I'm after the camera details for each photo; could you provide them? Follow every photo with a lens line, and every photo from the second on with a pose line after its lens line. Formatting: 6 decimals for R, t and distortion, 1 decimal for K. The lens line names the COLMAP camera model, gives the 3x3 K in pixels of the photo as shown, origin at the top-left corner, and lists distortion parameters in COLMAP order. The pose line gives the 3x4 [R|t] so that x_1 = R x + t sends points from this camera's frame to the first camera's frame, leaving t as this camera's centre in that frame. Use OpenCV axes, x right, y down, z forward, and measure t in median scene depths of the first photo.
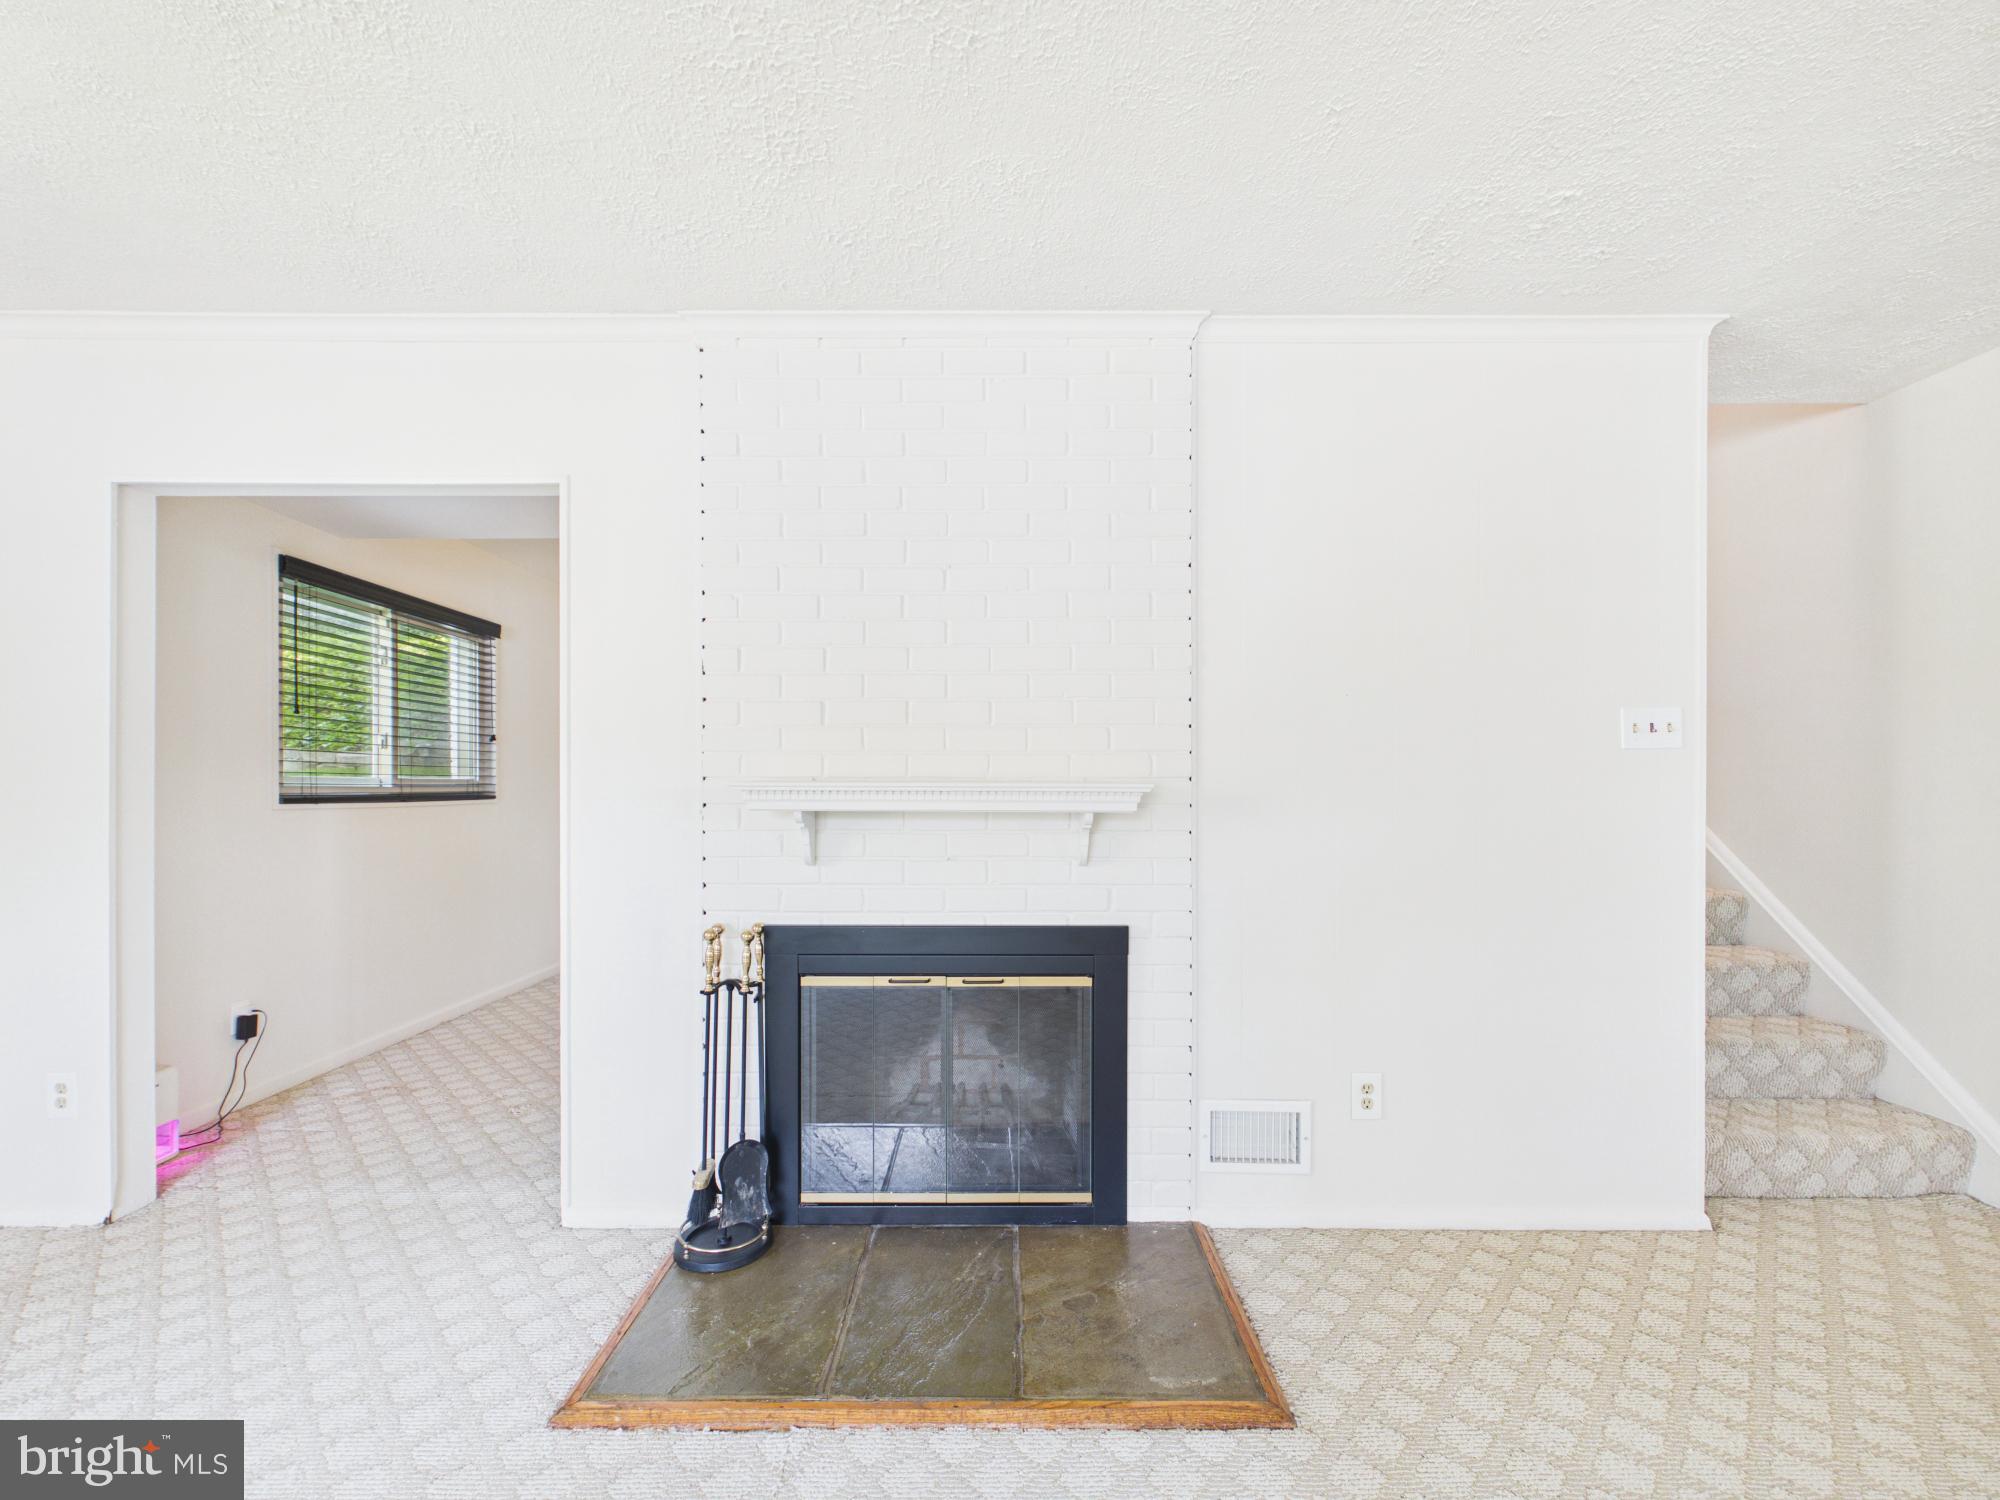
lens RADIAL K [[814.0, 0, 998.9], [0, 814.0, 783.2], [0, 0, 1]] dist [0.000620, 0.000197]
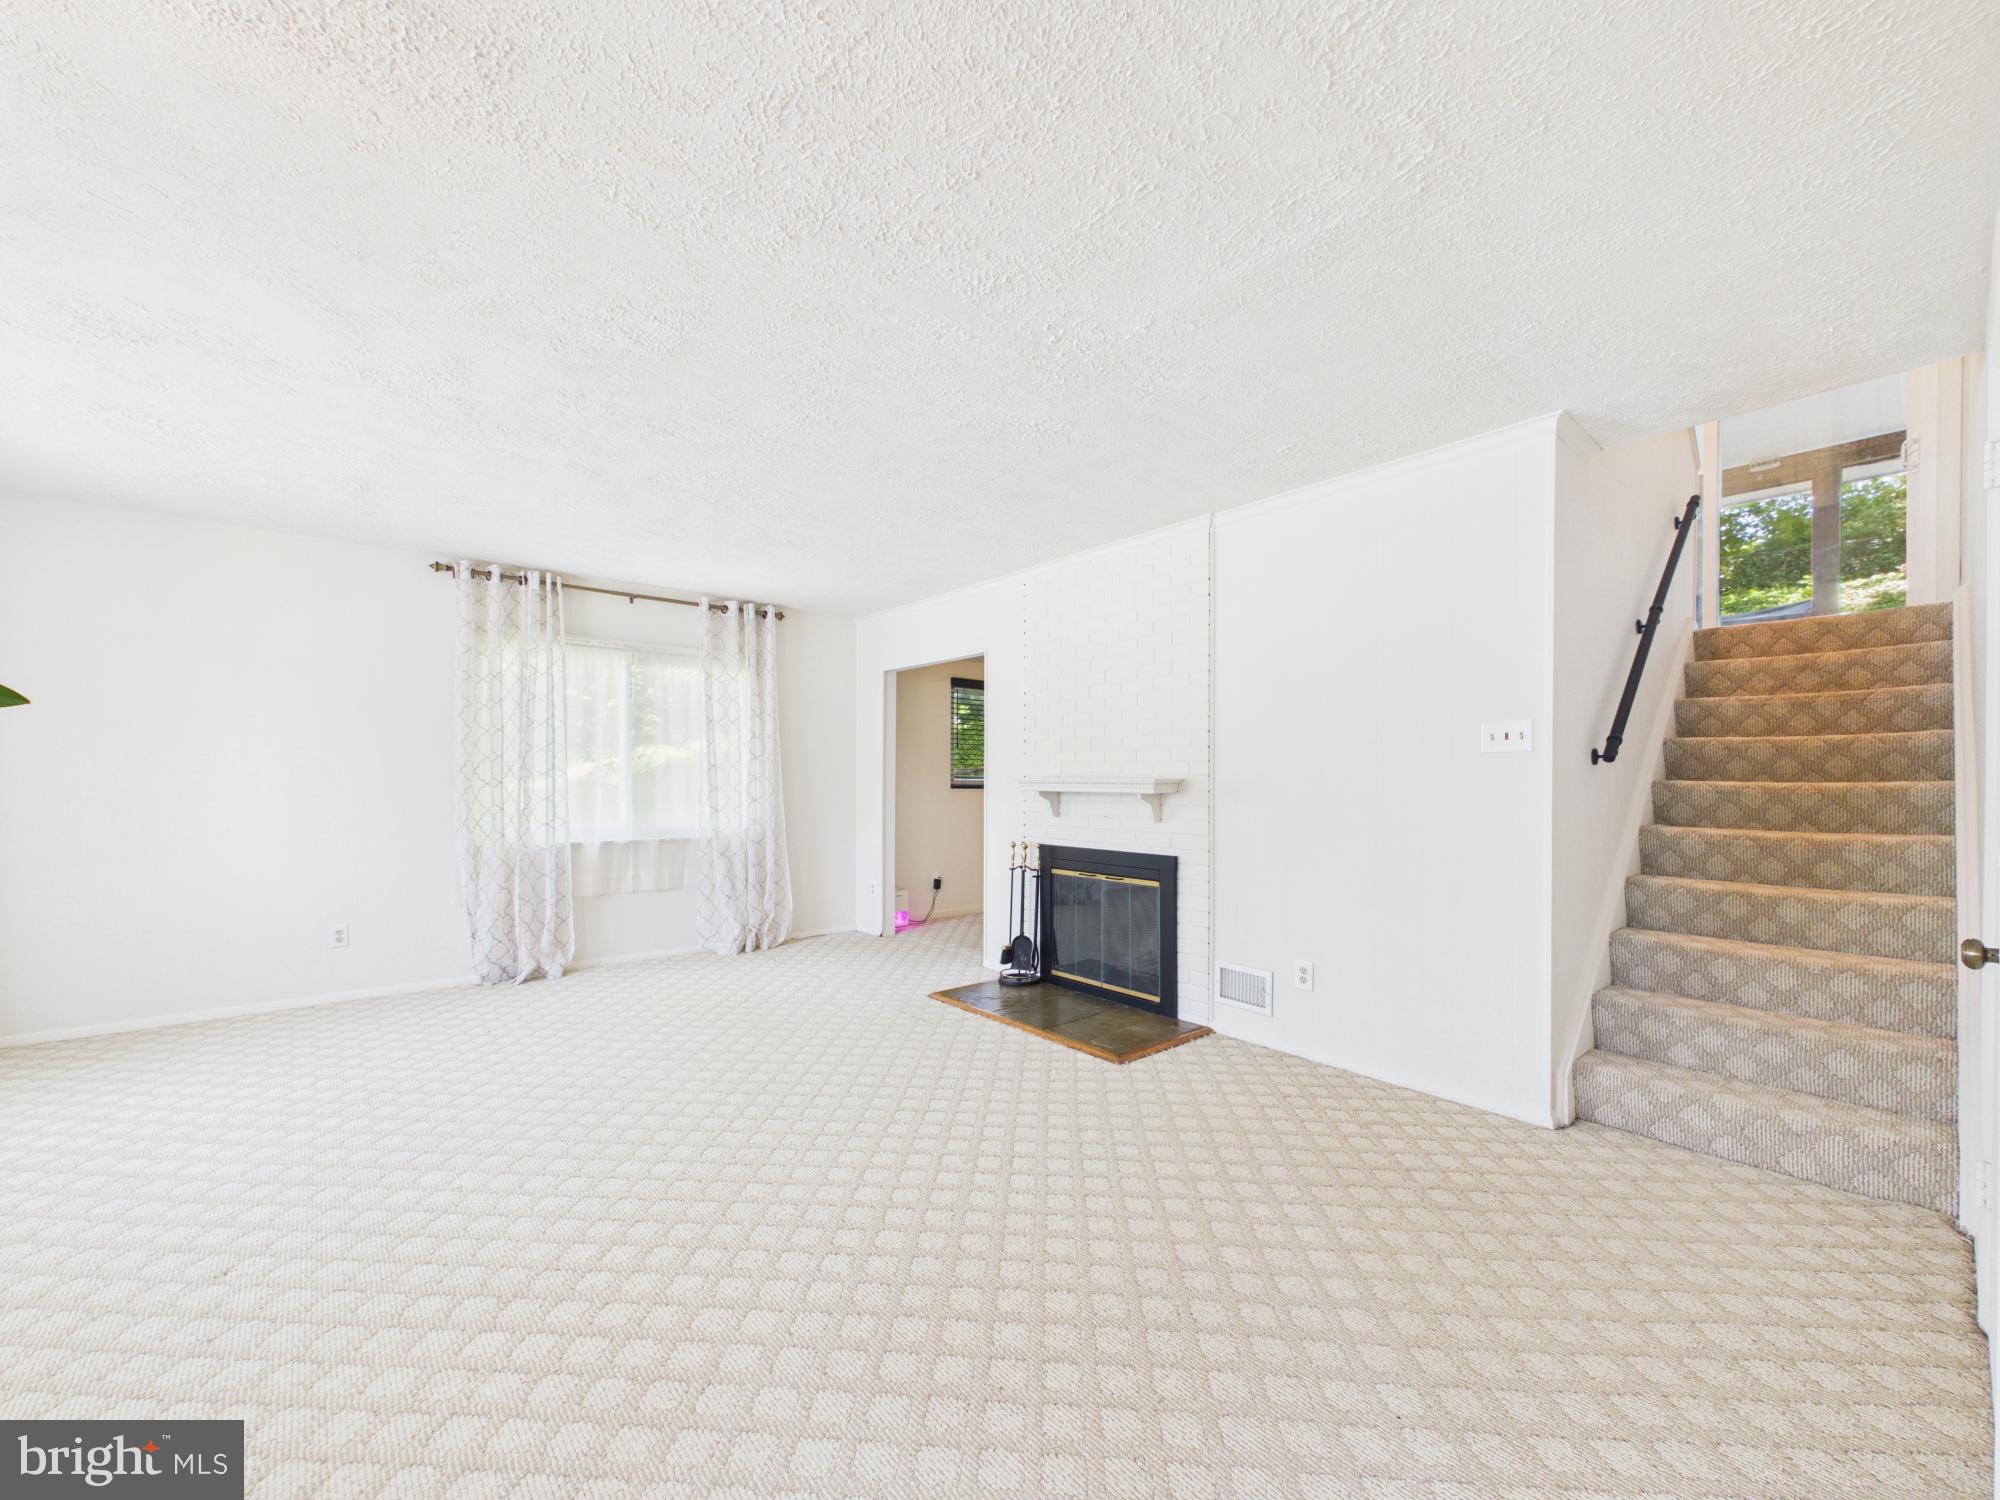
lens RADIAL K [[814.0, 0, 1000.7], [0, 814.0, 766.2], [0, 0, 1]] dist [0.000620, 0.000197]
pose [[0.647330, -0.012797, -0.762103, 1.298692], [0.002290, 0.999887, -0.014845, -0.001892], [0.762207, 0.007865, 0.647286, -0.491004]]
